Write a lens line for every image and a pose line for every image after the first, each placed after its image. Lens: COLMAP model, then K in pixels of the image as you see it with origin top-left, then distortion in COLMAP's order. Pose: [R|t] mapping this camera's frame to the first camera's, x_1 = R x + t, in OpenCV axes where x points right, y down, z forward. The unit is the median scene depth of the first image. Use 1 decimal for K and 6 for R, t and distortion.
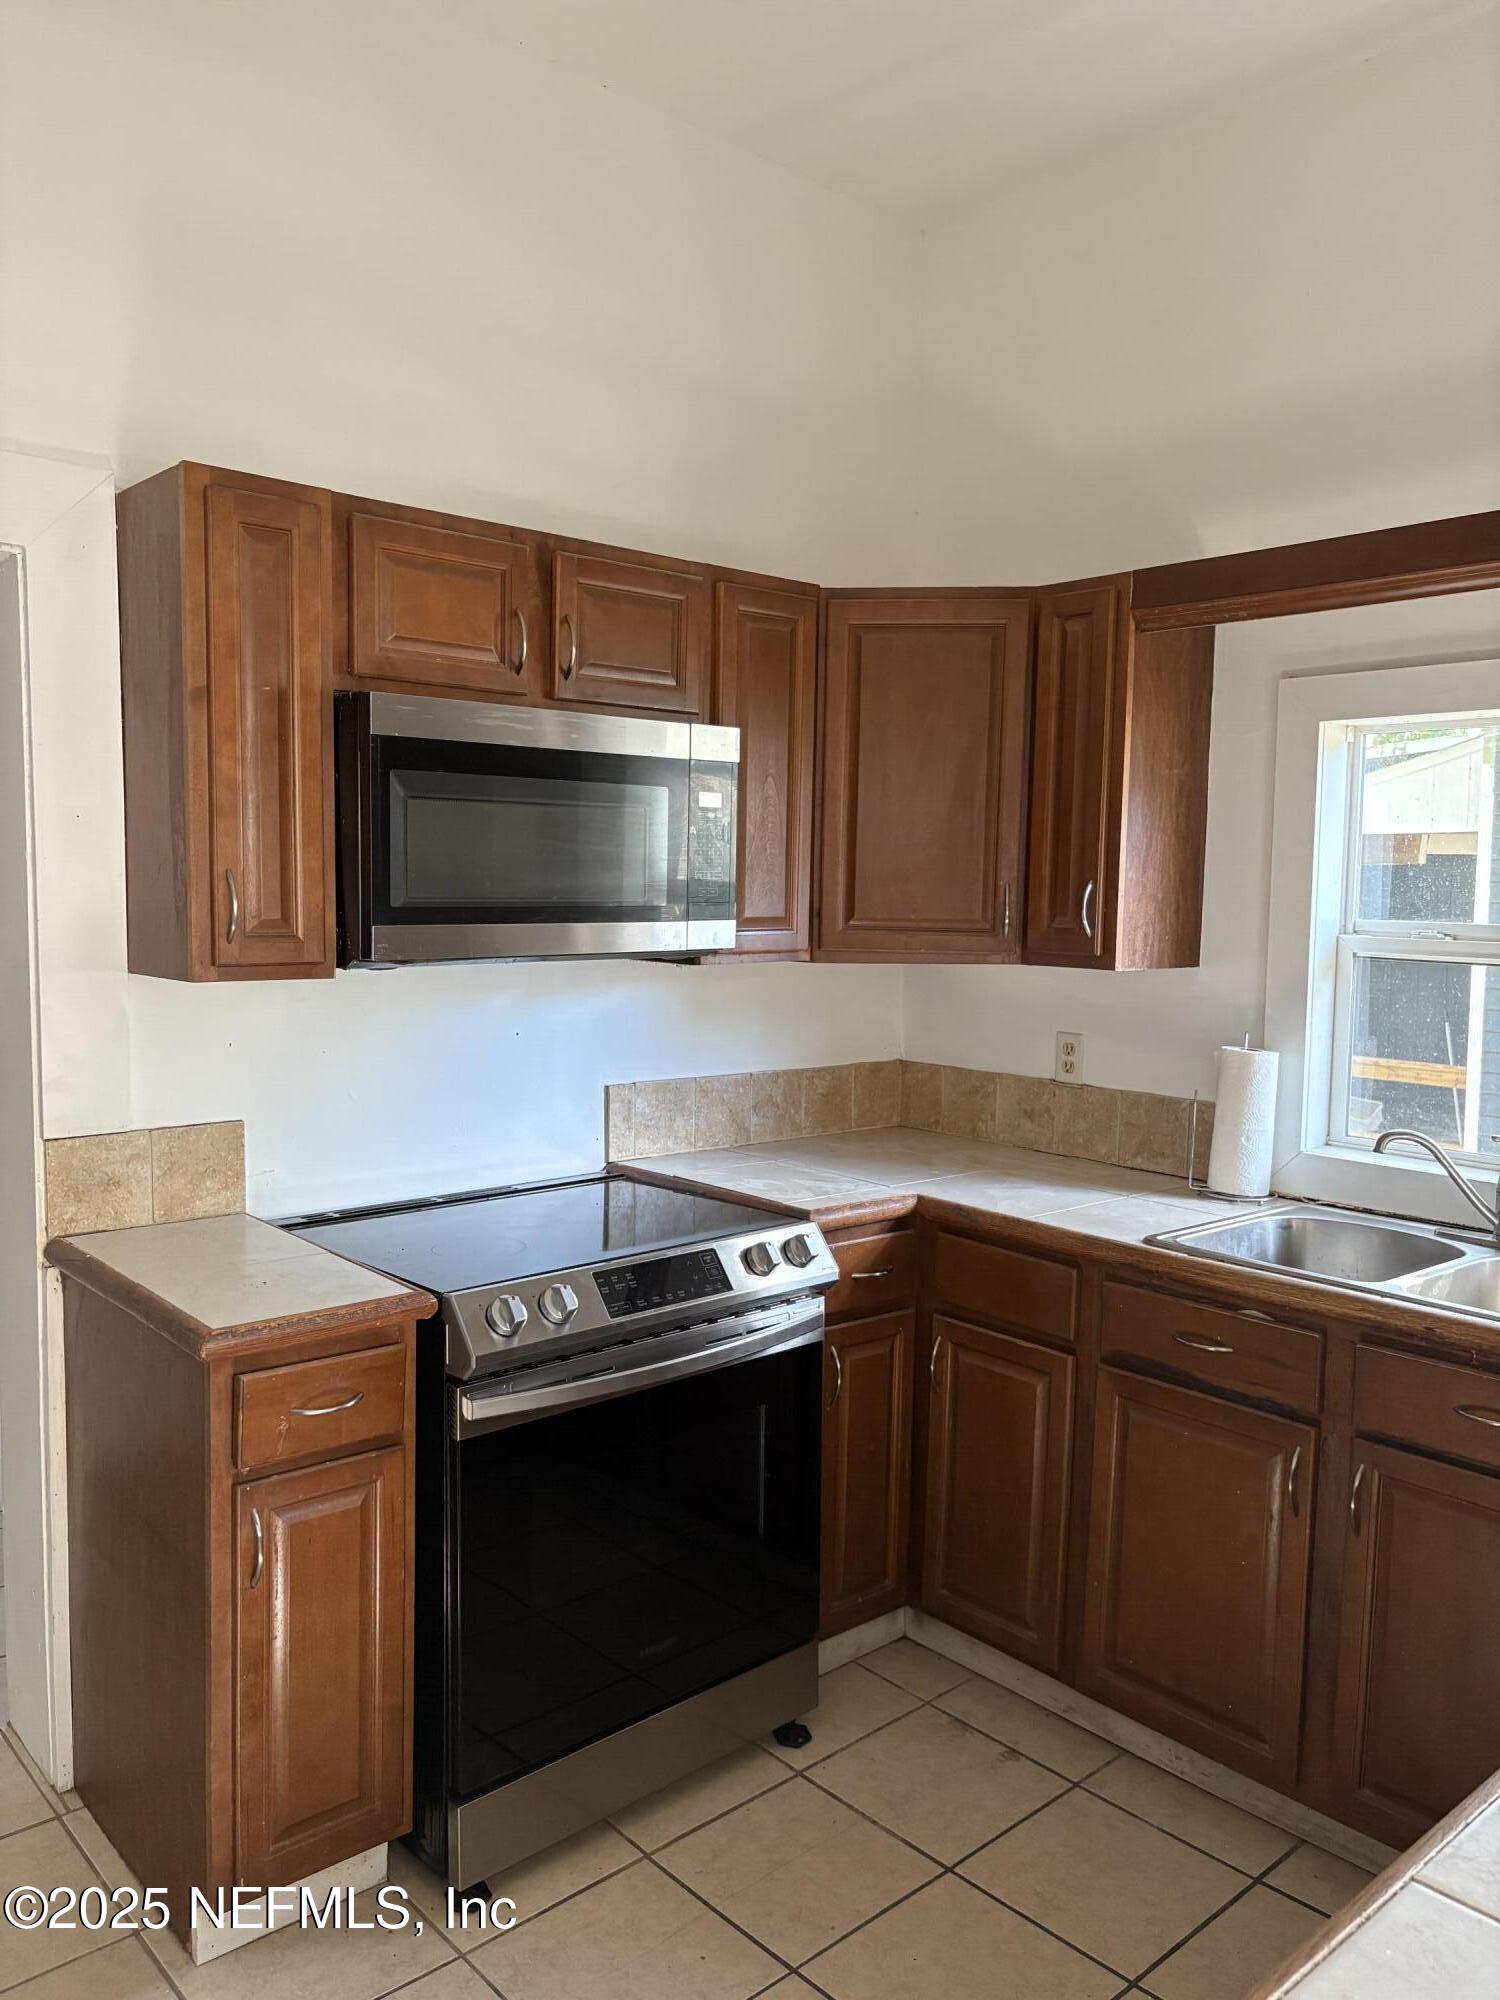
lens RADIAL K [[1522.4, 0, 750.0], [0, 1522.4, 1000.0], [0, 0, 1]] dist [0.079348, -0.094601]
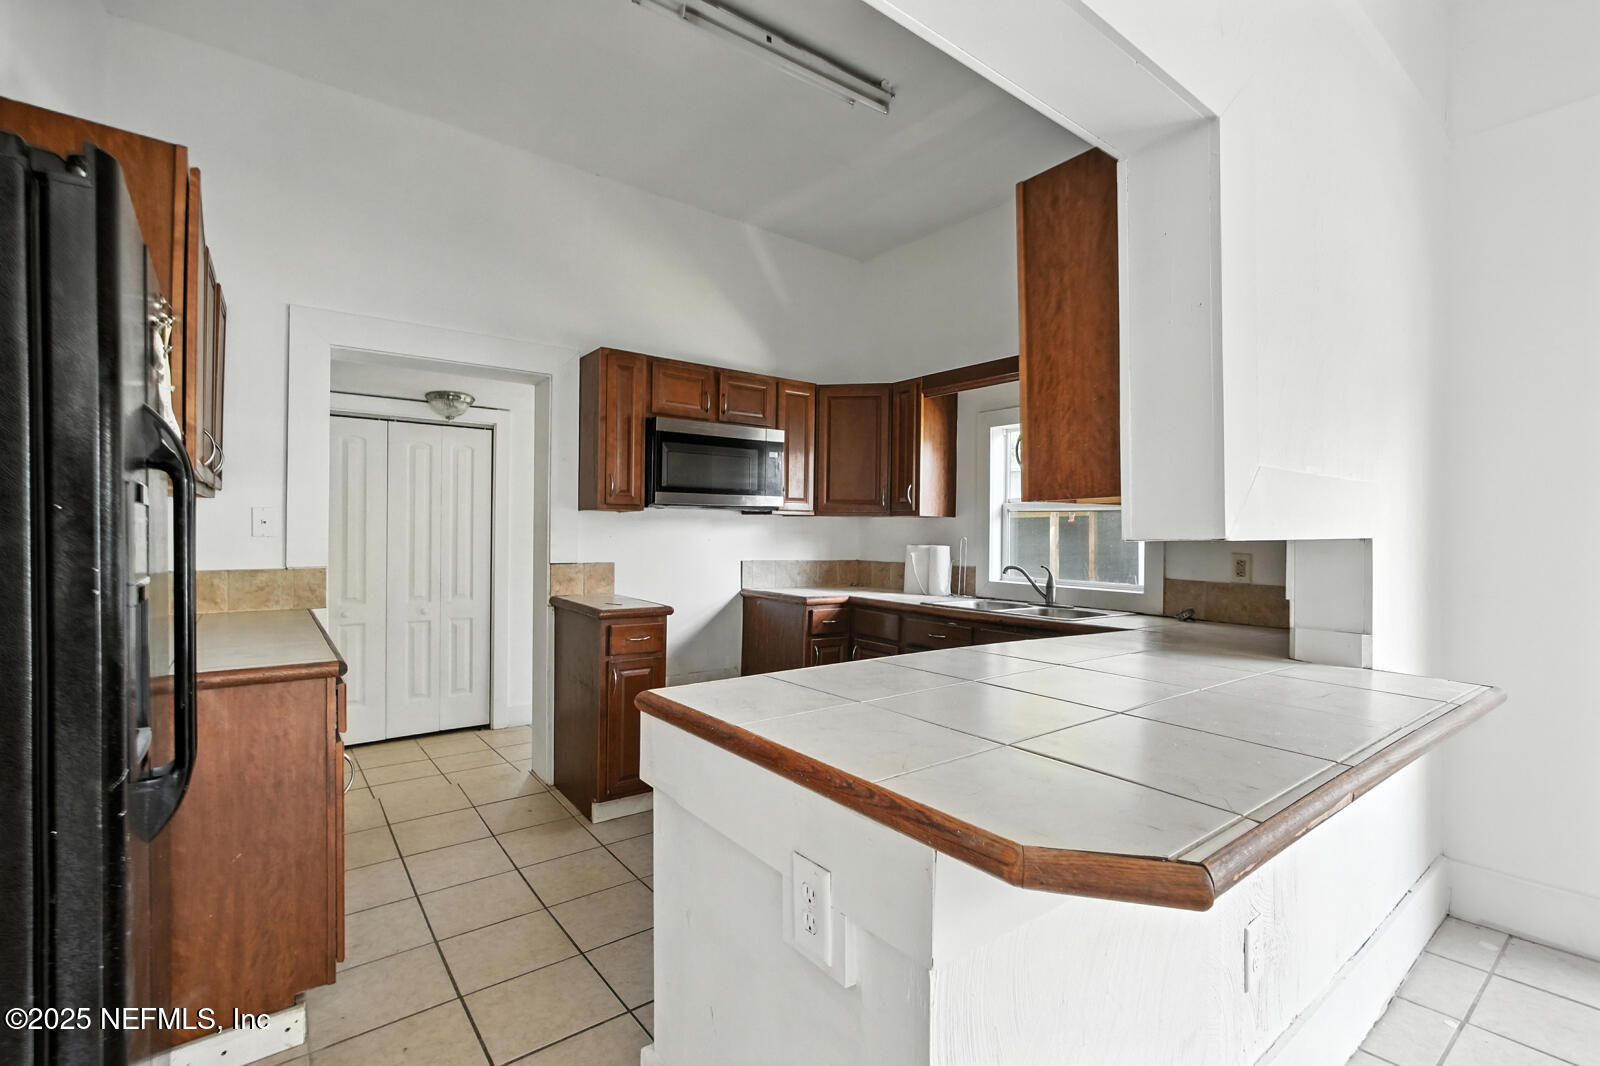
lens RADIAL K [[719.6, 0, 809.1], [0, 719.6, 528.2], [0, 0, 1]] dist [-0.000726, 0.000315]
pose [[0.998092, -0.004853, -0.061551, 0.131383], [-0.000410, 0.996364, -0.085203, 0.130168], [0.061741, 0.085065, 0.994461, -0.362092]]
